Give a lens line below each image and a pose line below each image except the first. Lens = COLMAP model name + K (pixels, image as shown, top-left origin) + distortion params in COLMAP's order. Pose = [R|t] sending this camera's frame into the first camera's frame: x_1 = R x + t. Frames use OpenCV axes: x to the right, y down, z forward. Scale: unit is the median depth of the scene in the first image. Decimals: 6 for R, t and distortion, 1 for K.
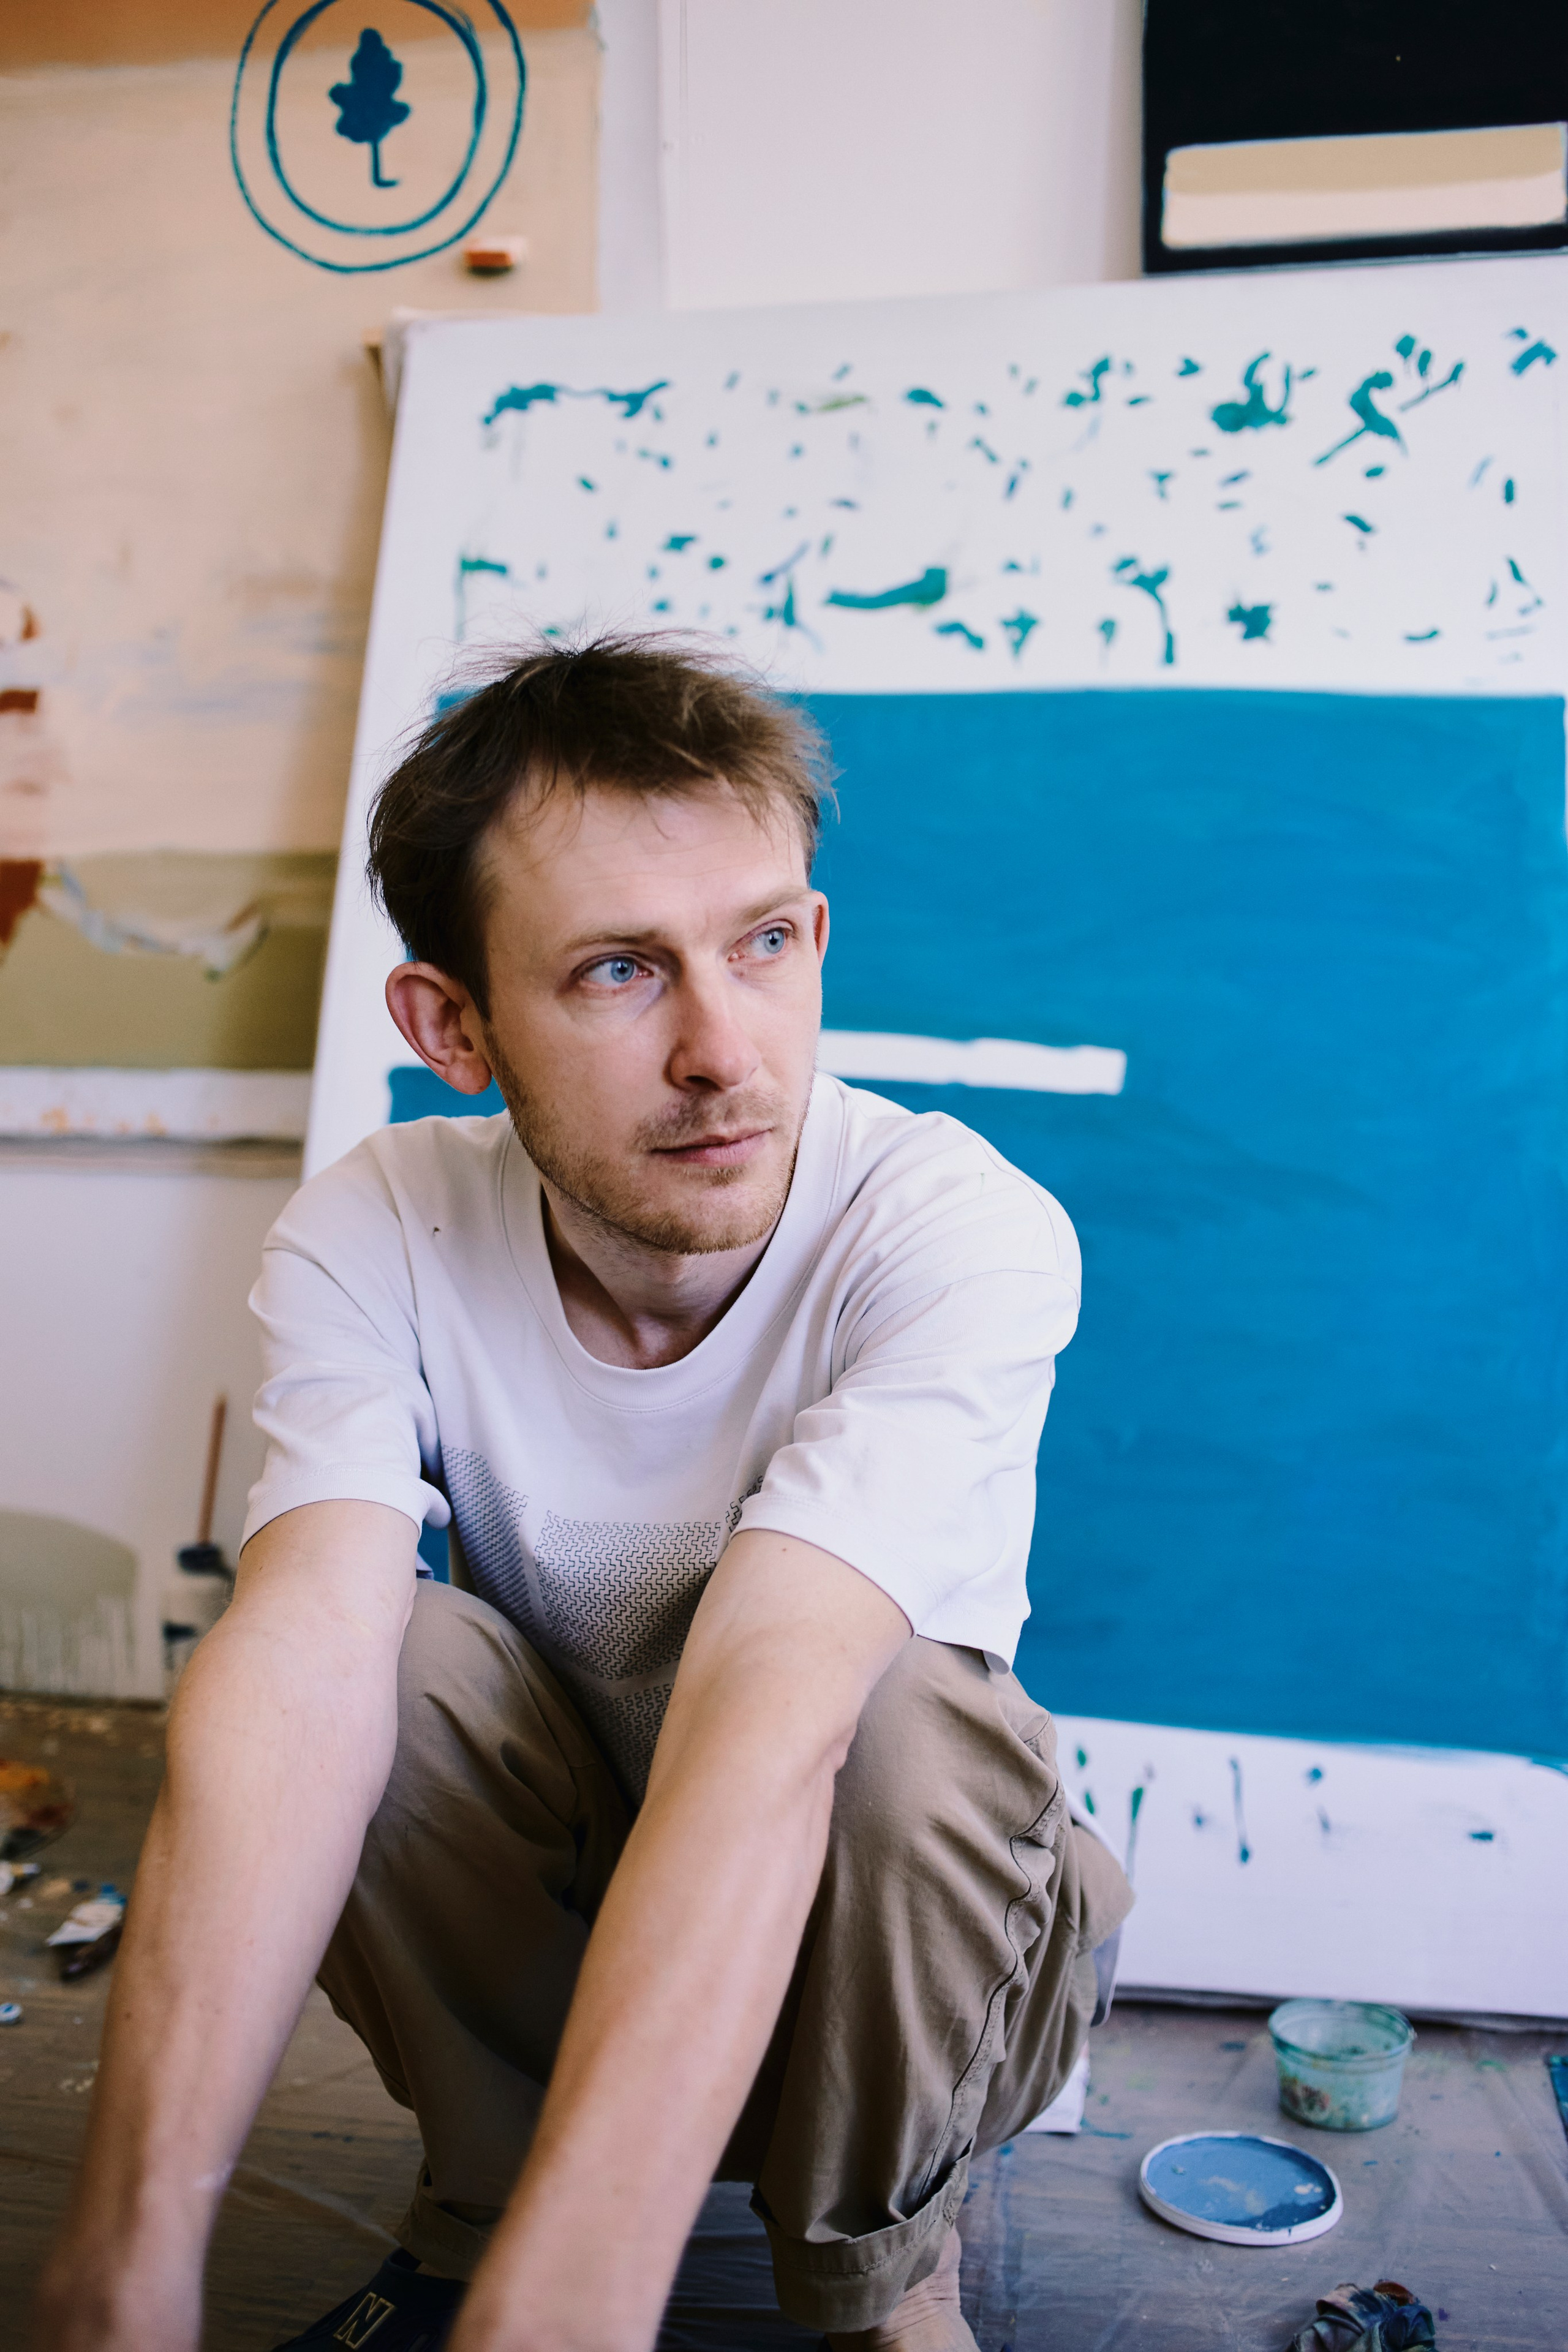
lens RADIAL K [[2355.1, 0, 785.4], [0, 2355.1, 1188.2], [0, 0, 1]] dist [-0.095419, 0.121094]
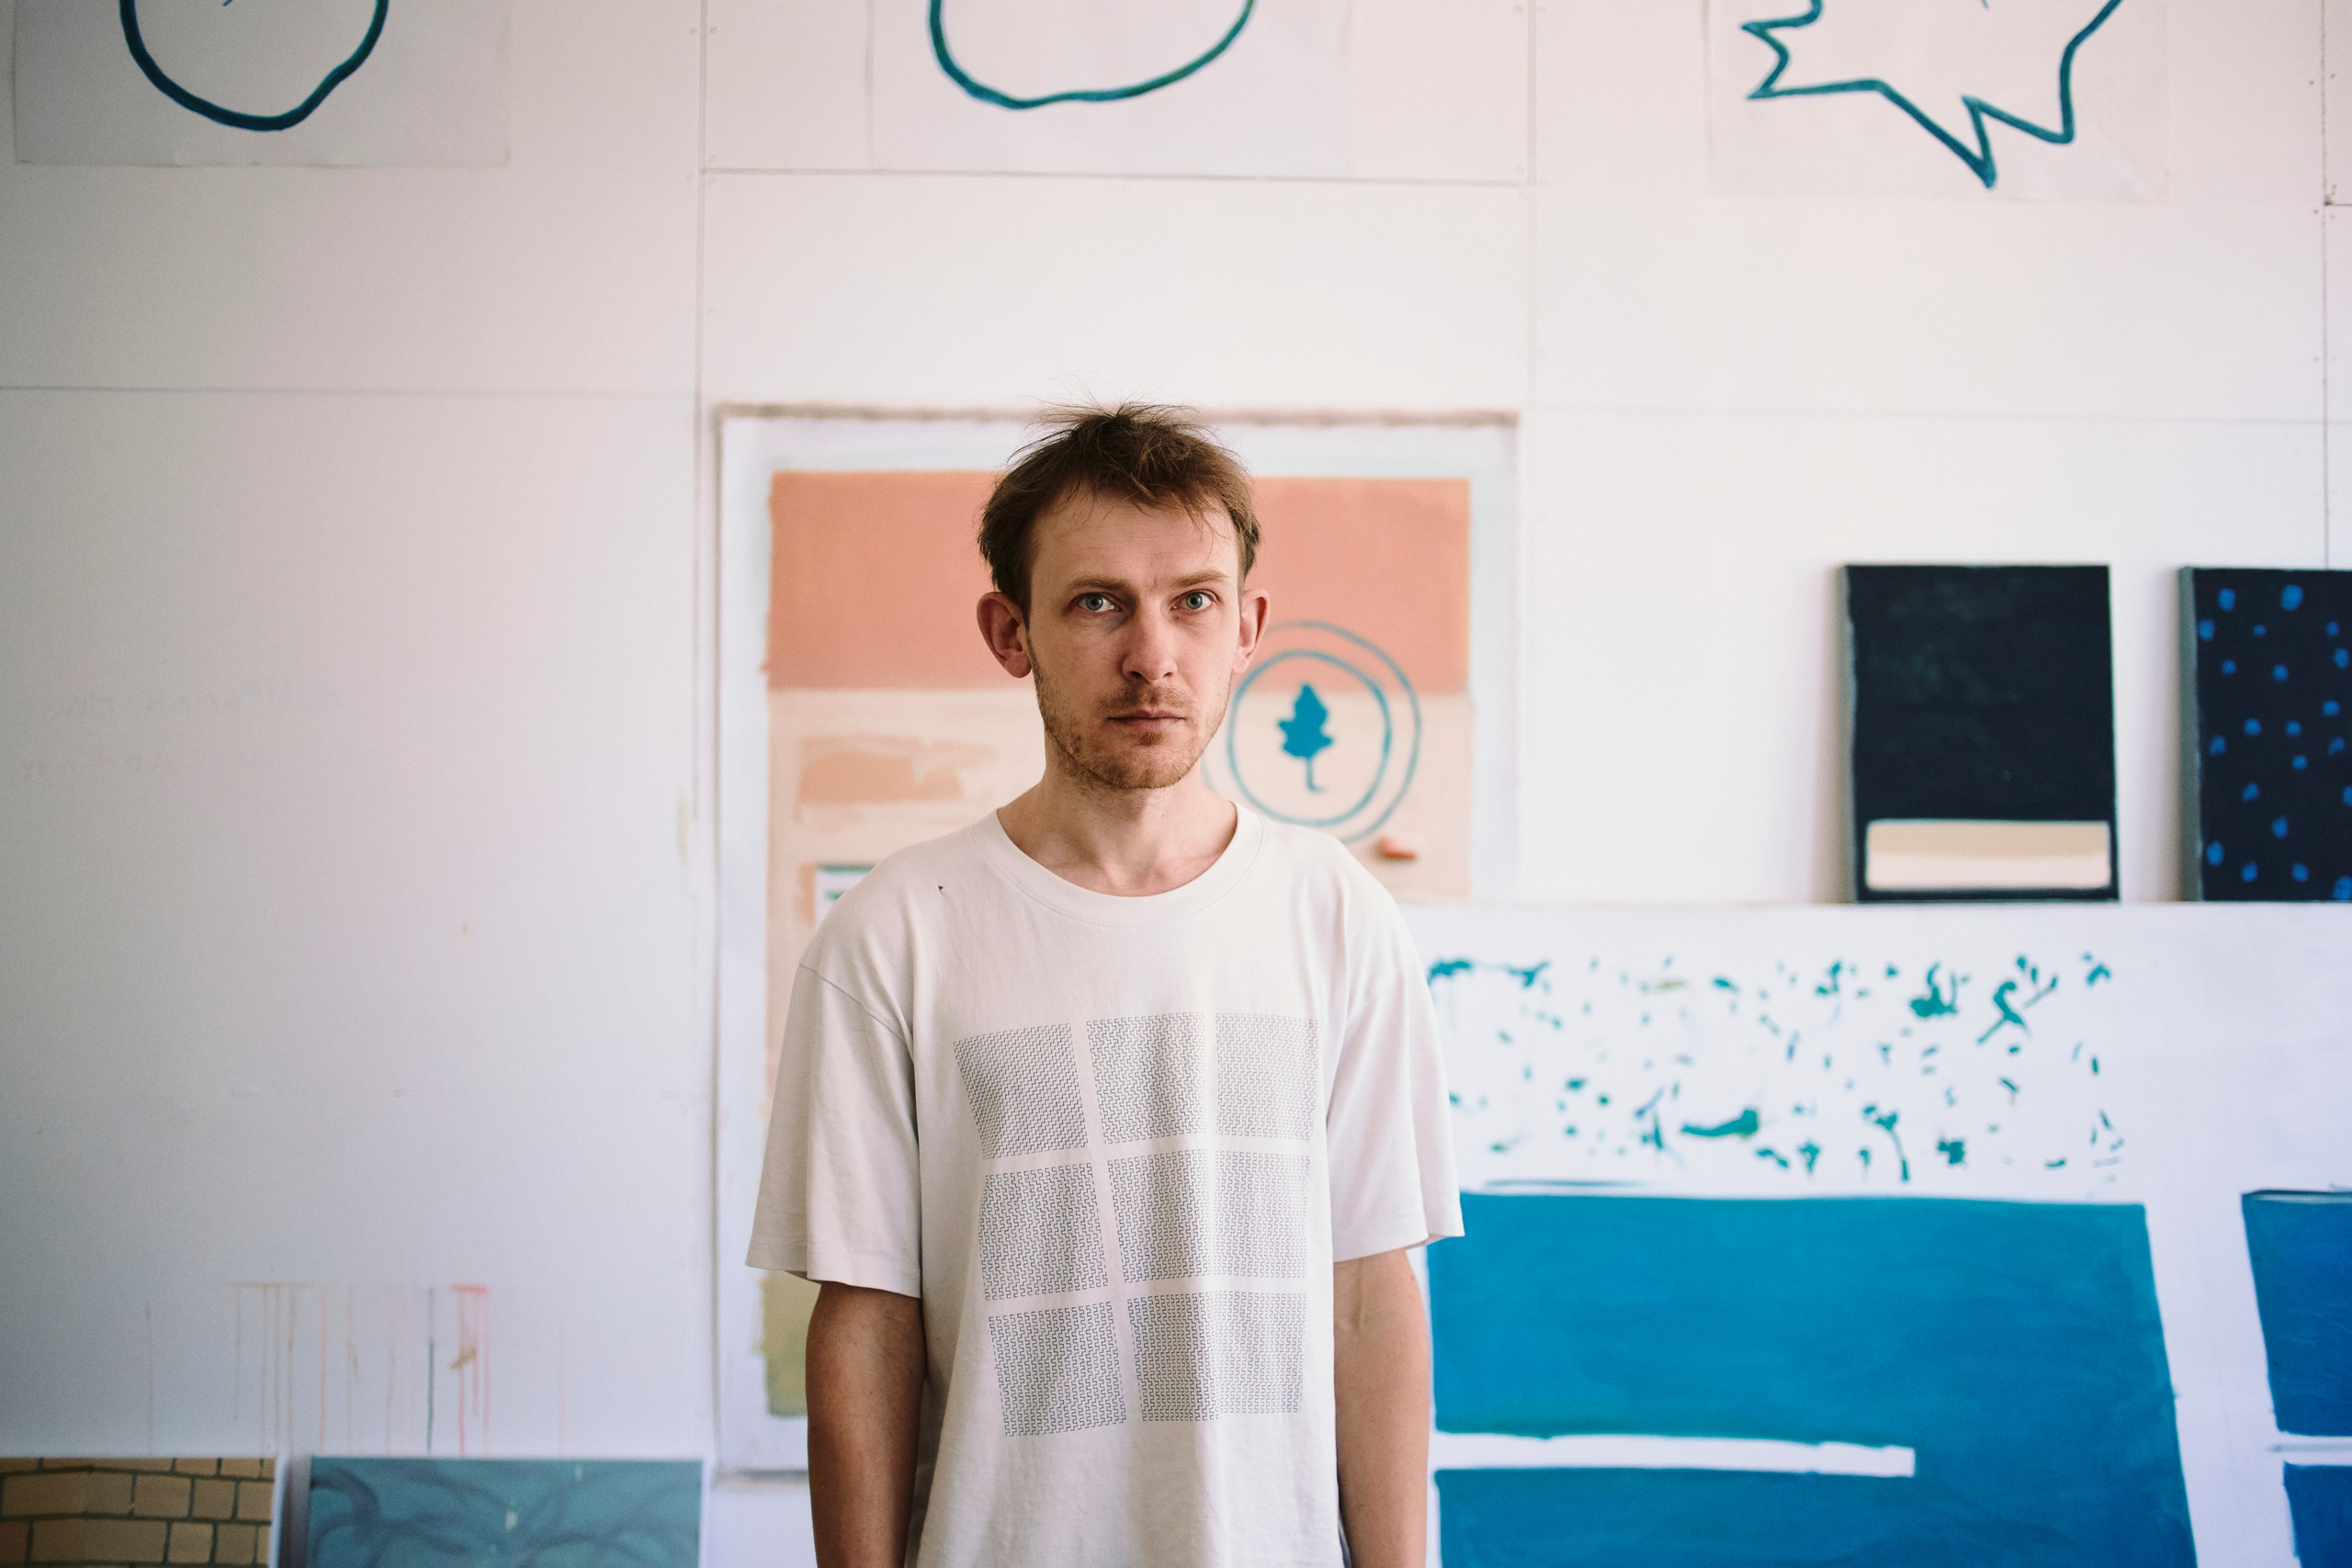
lens RADIAL K [[2354.9, 0, 1176.0], [0, 2354.9, 784.0], [0, 0, 1]] dist [-0.095419, 0.121094]
pose [[0.970408, 0.007487, 0.241356, -0.660198], [0.014401, 0.995946, -0.088795, -0.341037], [-0.241043, 0.089643, 0.966366, -0.400130]]
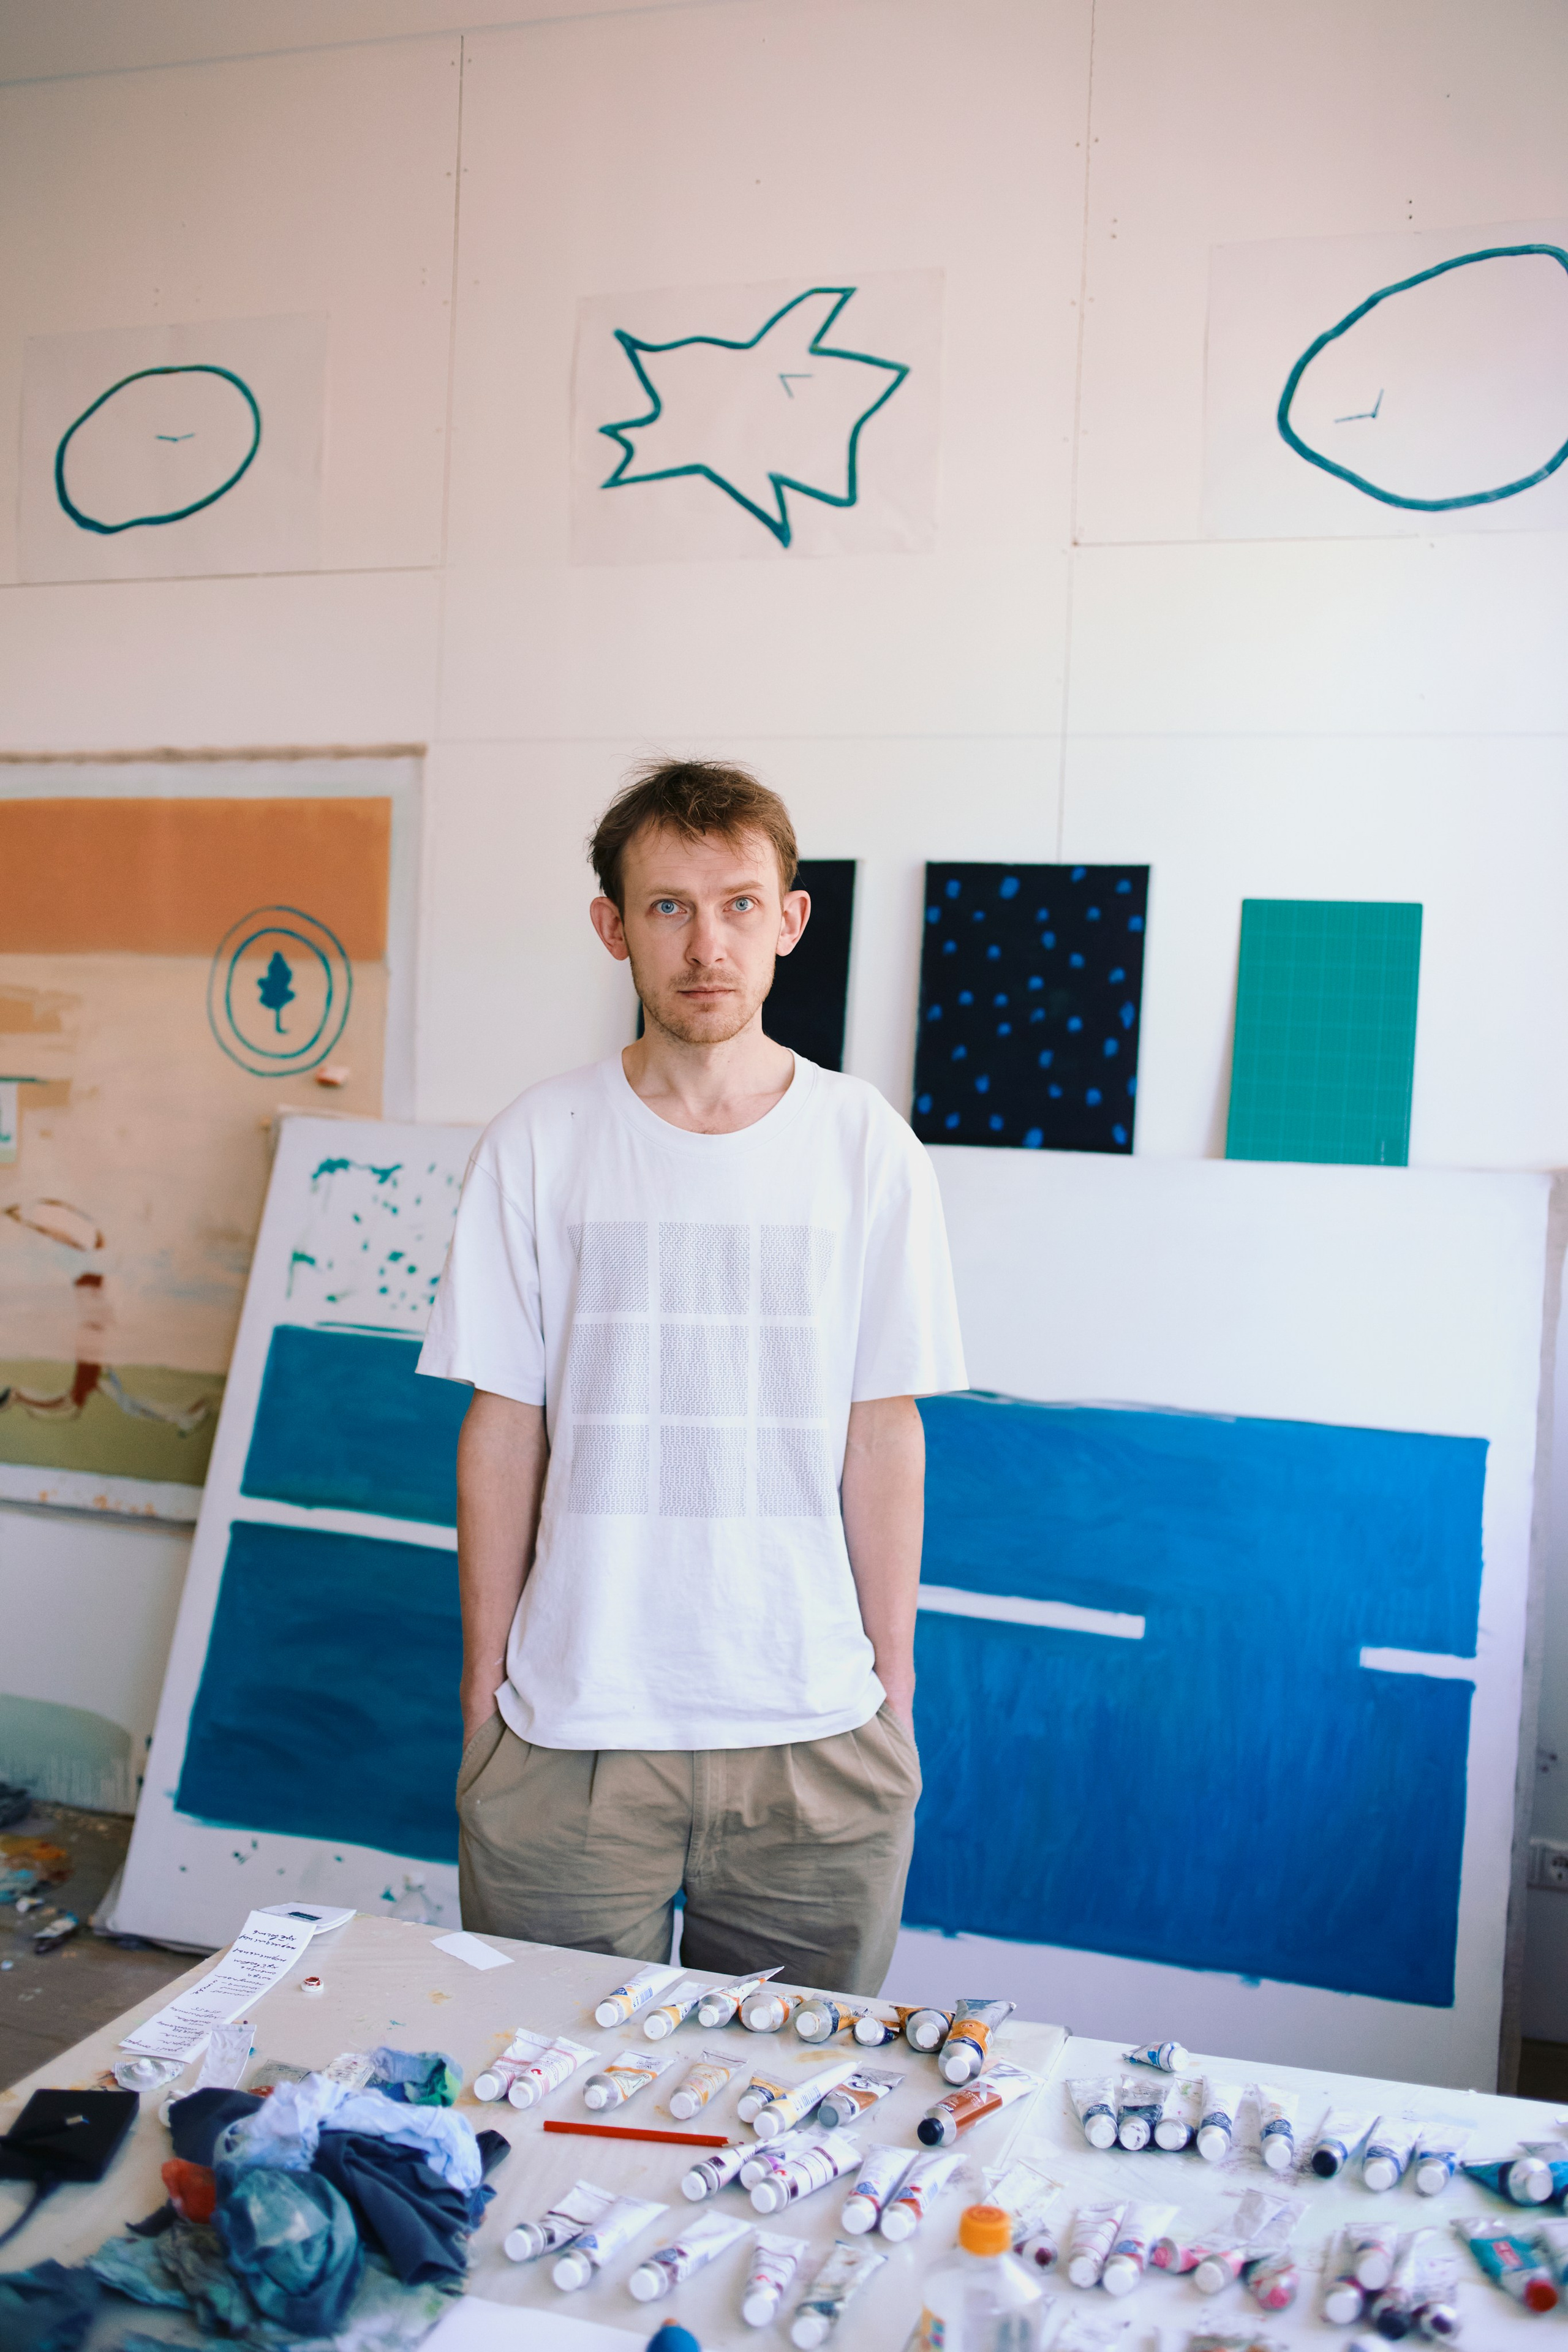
lens RADIAL K [[2355.1, 0, 785.4], [0, 2355.1, 1188.2], [0, 0, 1]] dist [-0.095419, 0.121094]
pose [[0.991013, 0.046098, -0.125575, 0.531617], [-0.050810, 0.998109, -0.034585, -0.284642], [0.123743, 0.040655, 0.991481, -0.934114]]
